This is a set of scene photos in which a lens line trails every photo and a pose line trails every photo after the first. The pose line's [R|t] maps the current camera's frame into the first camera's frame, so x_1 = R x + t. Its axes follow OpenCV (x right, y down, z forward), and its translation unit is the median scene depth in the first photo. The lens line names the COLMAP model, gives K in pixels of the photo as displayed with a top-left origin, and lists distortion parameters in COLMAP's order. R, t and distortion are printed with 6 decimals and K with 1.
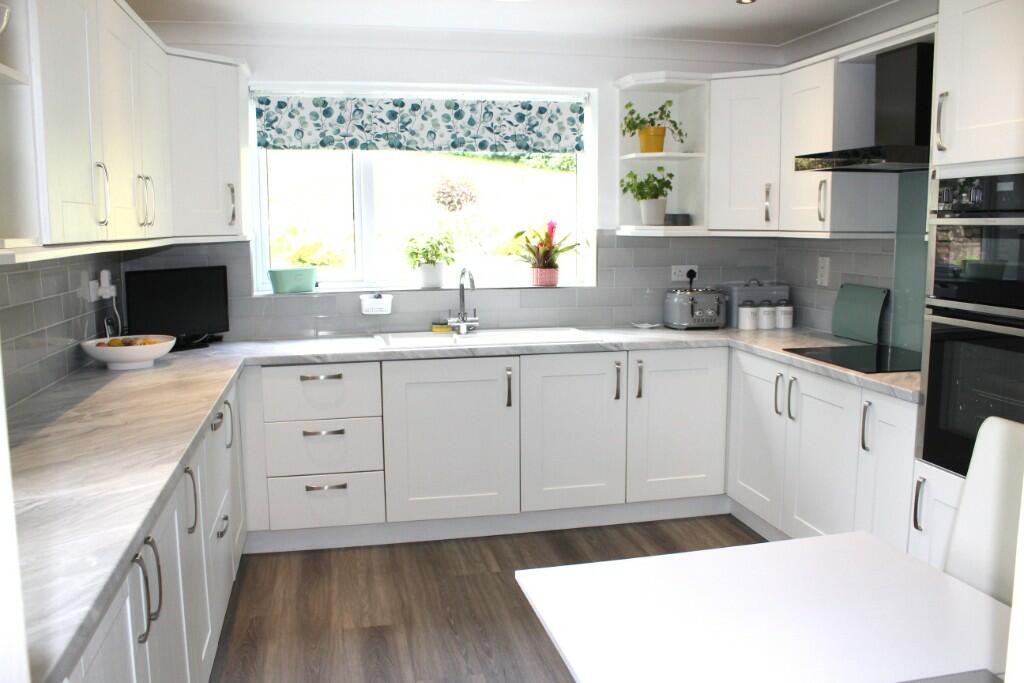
lens RADIAL K [[825.4, 0, 512.0], [0, 825.4, 341.5], [0, 0, 1]] dist [-0.096630, -0.000475]
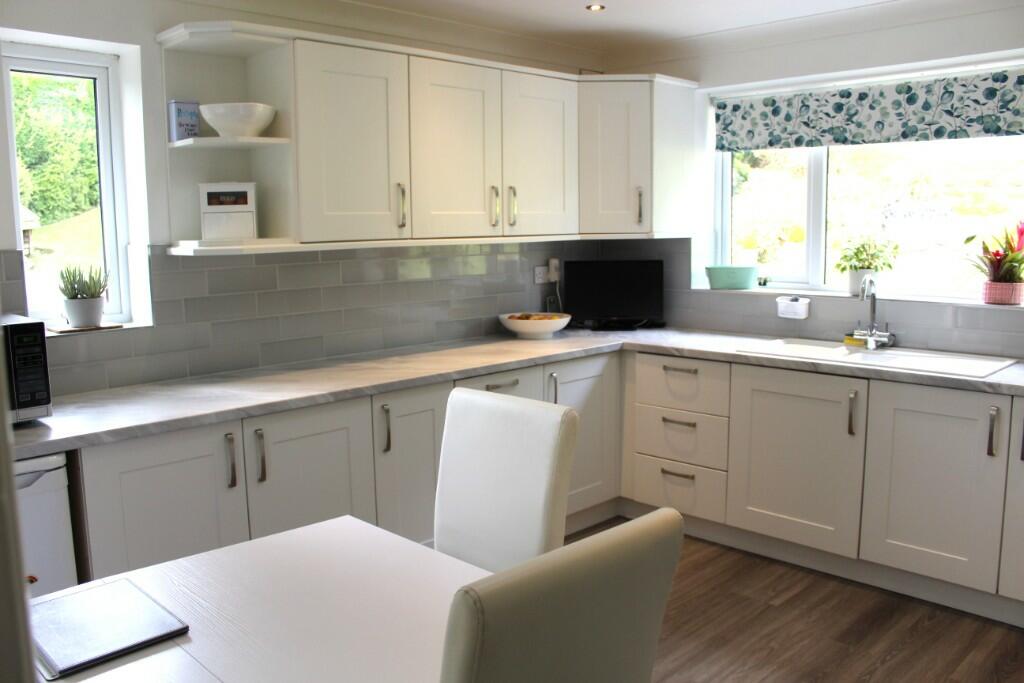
lens RADIAL K [[877.0, 0, 512.0], [0, 877.0, 341.5], [0, 0, 1]] dist [-0.182927, 0.234779]
pose [[0.544384, 0.114433, -0.830994, 0.497379], [-0.111127, 0.991758, 0.063773, -0.034231], [0.831443, 0.057629, 0.552614, 0.174252]]
